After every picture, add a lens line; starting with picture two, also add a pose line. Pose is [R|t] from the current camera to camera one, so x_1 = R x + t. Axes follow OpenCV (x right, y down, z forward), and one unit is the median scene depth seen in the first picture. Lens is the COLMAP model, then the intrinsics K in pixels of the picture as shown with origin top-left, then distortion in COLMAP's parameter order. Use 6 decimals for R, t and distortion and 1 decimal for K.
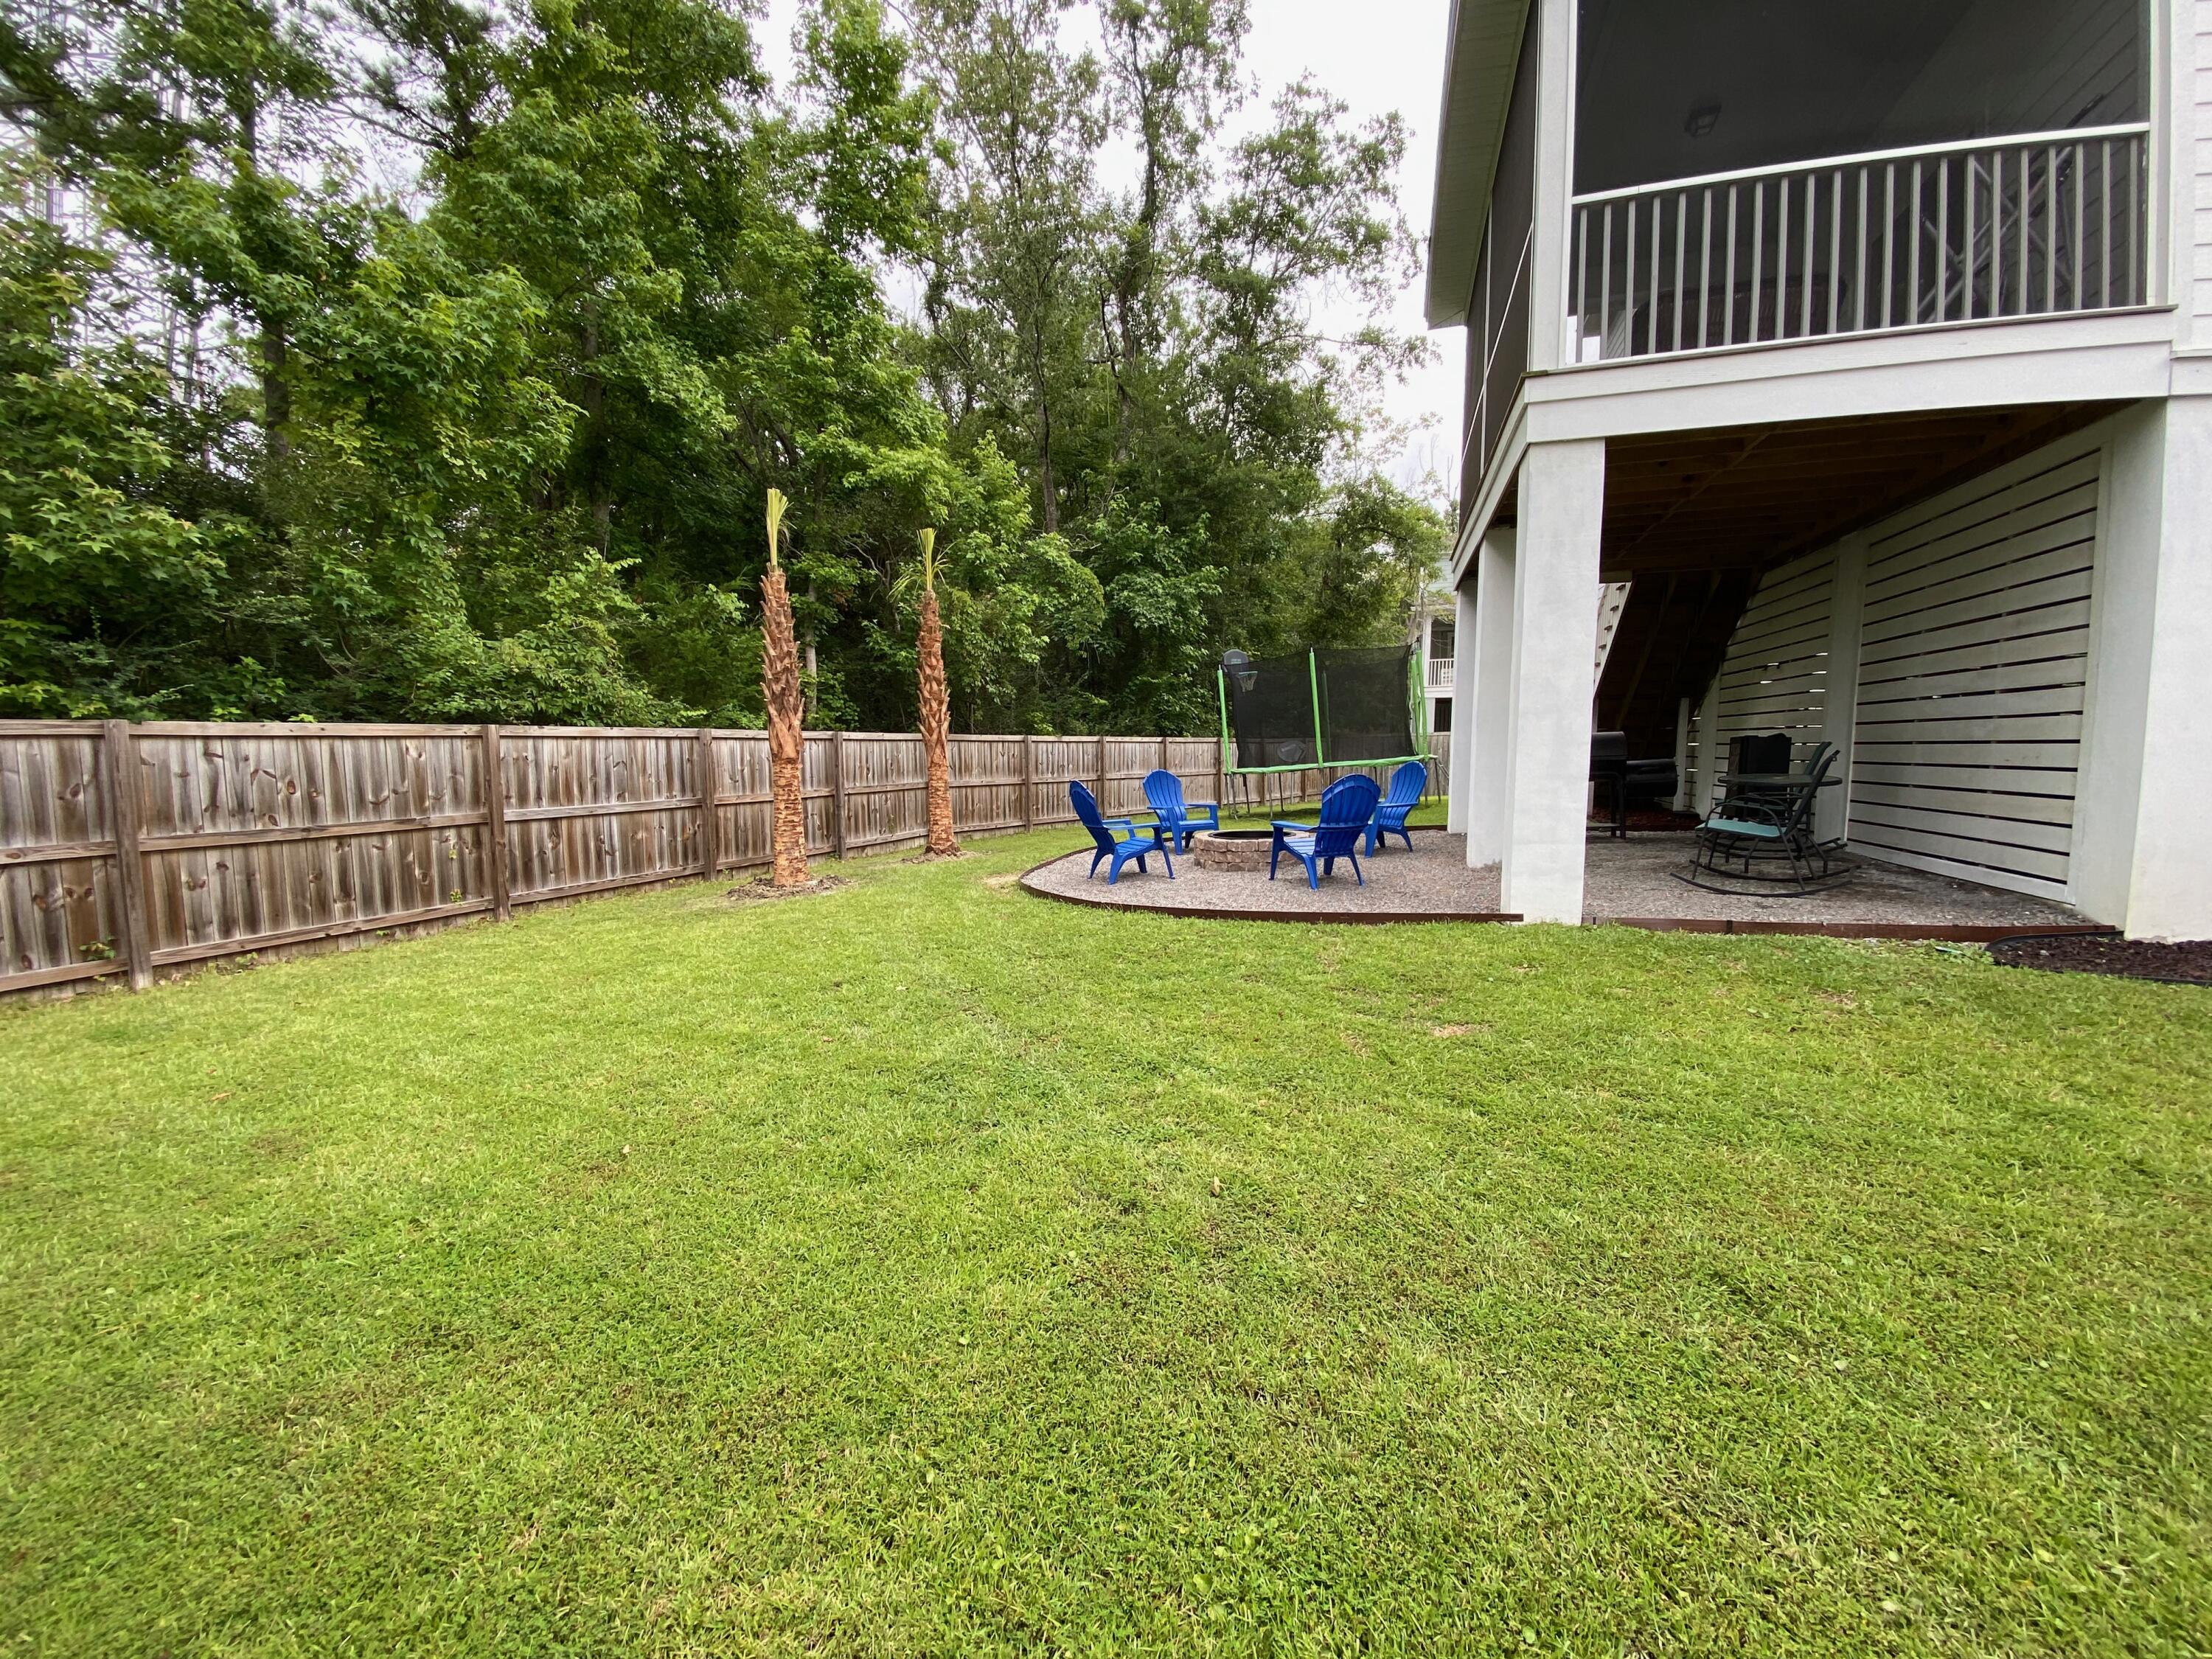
lens RADIAL K [[896.8, 0, 1106.3], [0, 896.8, 837.8], [0, 0, 1]] dist [-0.028584, -0.002625]
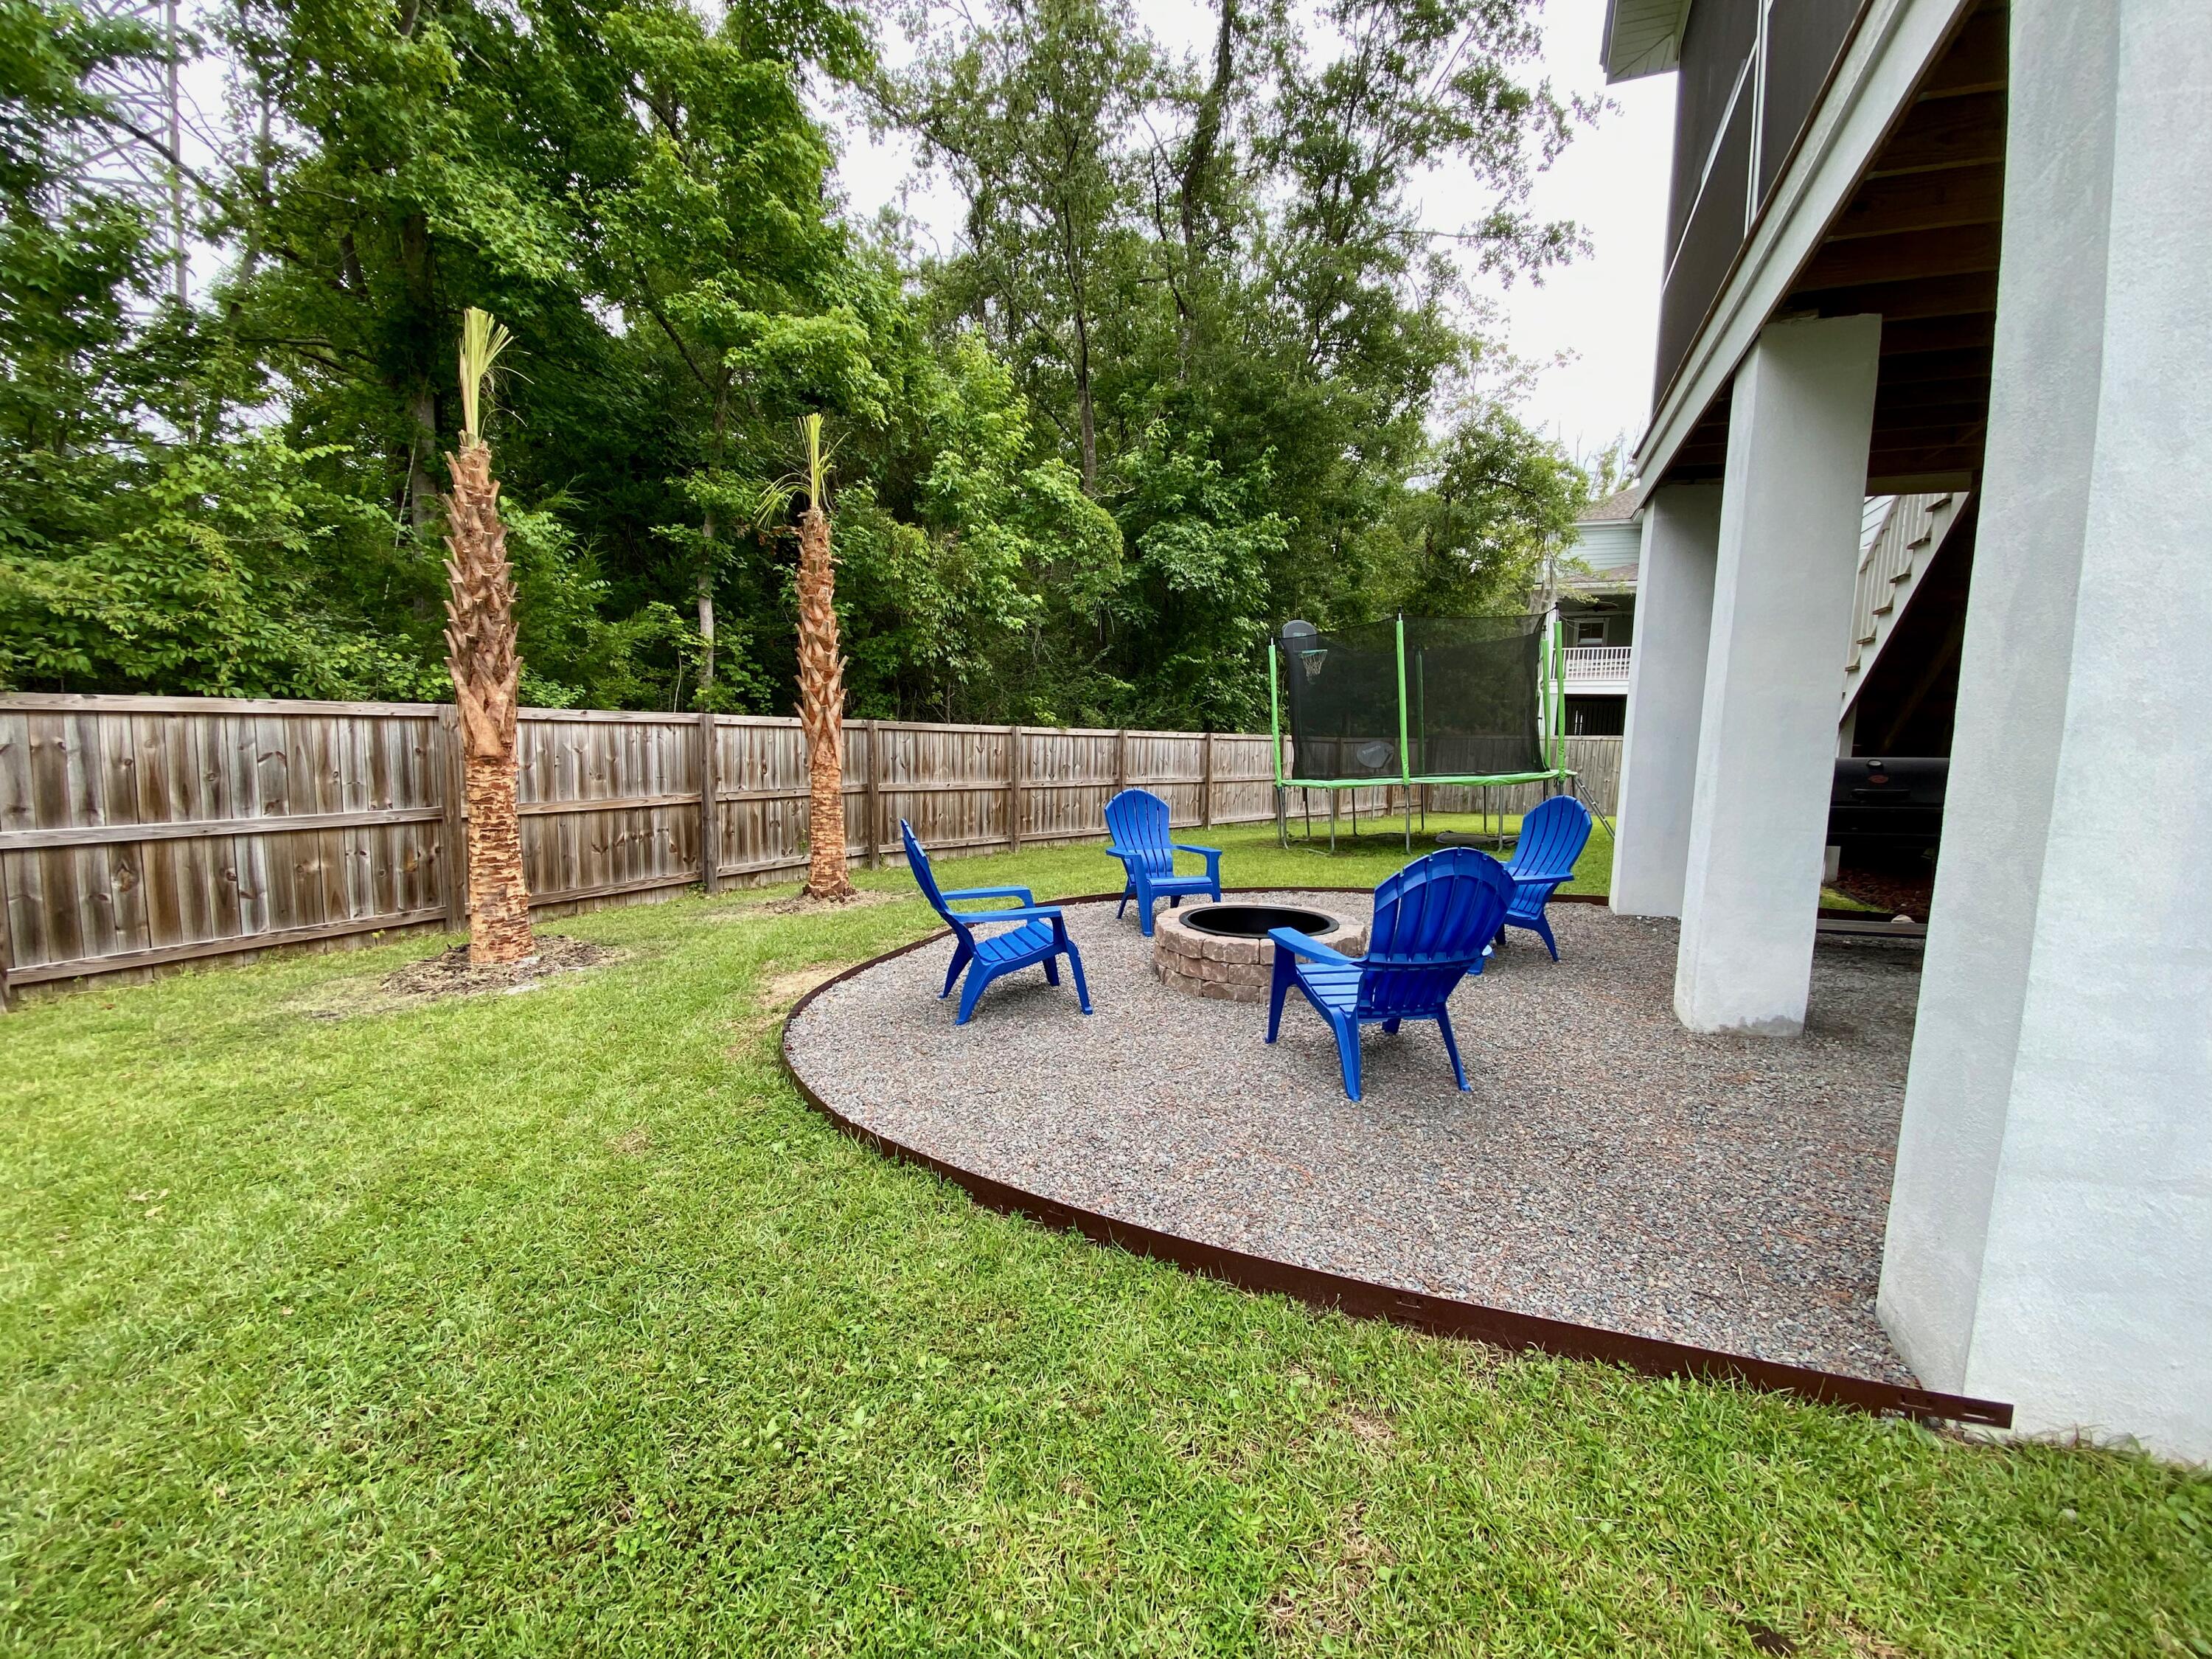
lens RADIAL K [[896.8, 0, 1105.2], [0, 896.8, 837.3], [0, 0, 1]] dist [-0.028584, -0.002625]
pose [[0.994253, 0.041643, -0.098625, 0.072754], [-0.040548, 0.999092, 0.013081, -0.035338], [0.099080, -0.009007, 0.995039, 0.266144]]
